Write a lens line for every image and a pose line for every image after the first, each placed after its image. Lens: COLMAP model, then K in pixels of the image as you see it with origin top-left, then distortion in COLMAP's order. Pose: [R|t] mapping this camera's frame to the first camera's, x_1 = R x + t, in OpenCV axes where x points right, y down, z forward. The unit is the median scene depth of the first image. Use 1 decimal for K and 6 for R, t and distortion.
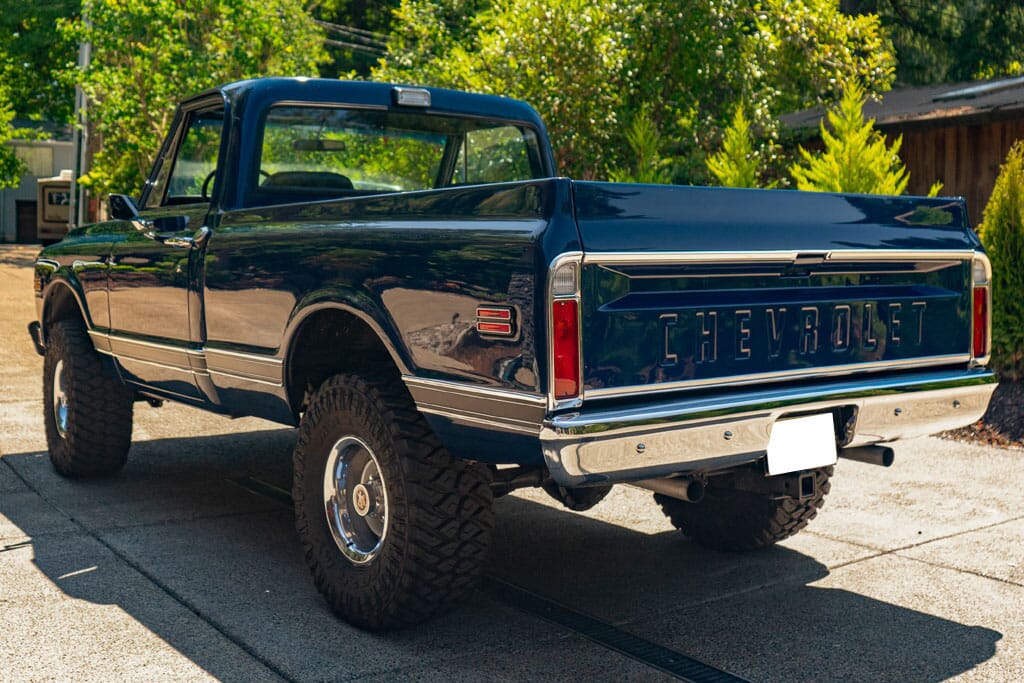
lens RADIAL K [[1151.6, 0, 512.0], [0, 1151.6, 341.5], [0, 0, 1]] dist [-0.088503, -0.014601]
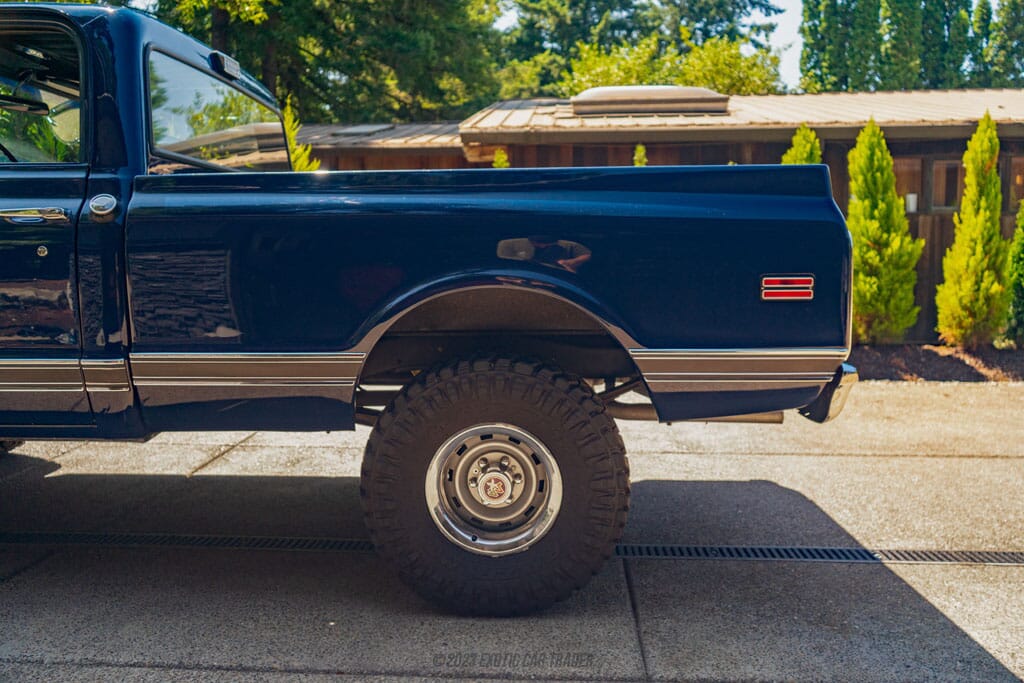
lens RADIAL K [[809.8, 0, 512.0], [0, 809.8, 341.5], [0, 0, 1]] dist [-0.003733, -0.001834]
pose [[0.625360, -0.057444, 0.778219, -0.635899], [0.060665, 0.997847, 0.024906, -0.001480], [-0.777974, 0.031635, 0.627499, 0.542321]]
